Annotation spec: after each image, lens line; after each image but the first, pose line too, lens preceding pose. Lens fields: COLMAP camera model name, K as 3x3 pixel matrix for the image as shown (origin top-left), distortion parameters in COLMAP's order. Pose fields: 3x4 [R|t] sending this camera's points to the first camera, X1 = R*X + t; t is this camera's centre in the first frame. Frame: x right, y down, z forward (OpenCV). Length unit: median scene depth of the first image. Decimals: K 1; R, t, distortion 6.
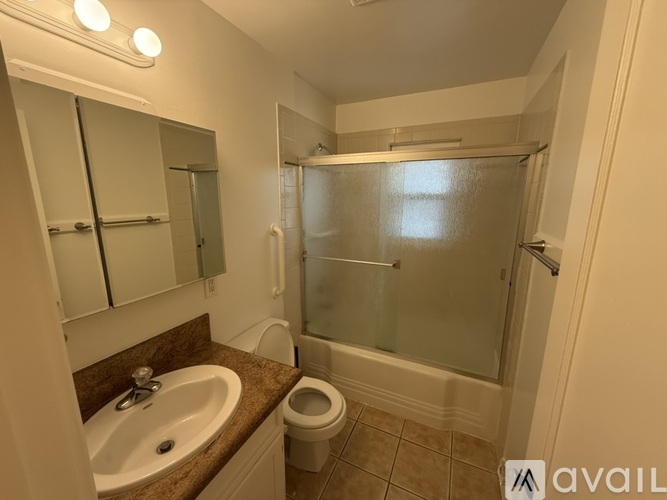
lens RADIAL K [[269.1, 0, 333.5], [0, 269.1, 250.0], [0, 0, 1]] dist [0.000517, 0.000356]
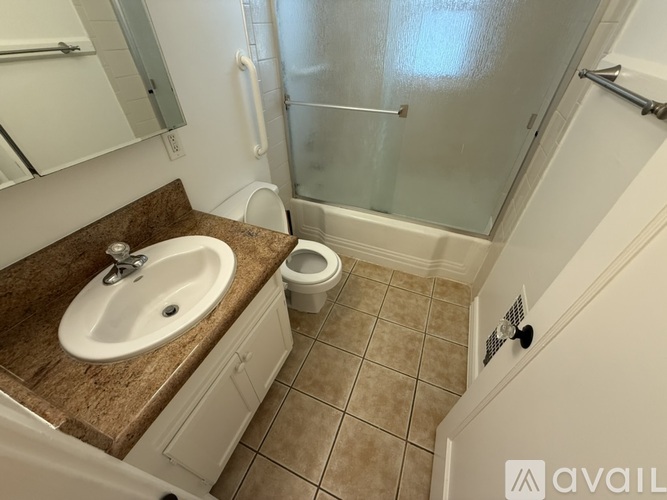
lens RADIAL K [[269.1, 0, 333.5], [0, 269.1, 250.0], [0, 0, 1]] dist [0.000517, 0.000356]
pose [[0.998884, -0.034737, 0.032001, -0.015056], [0.014746, 0.873047, 0.487413, 0.021209], [-0.044870, -0.486397, 0.872585, 0.110527]]
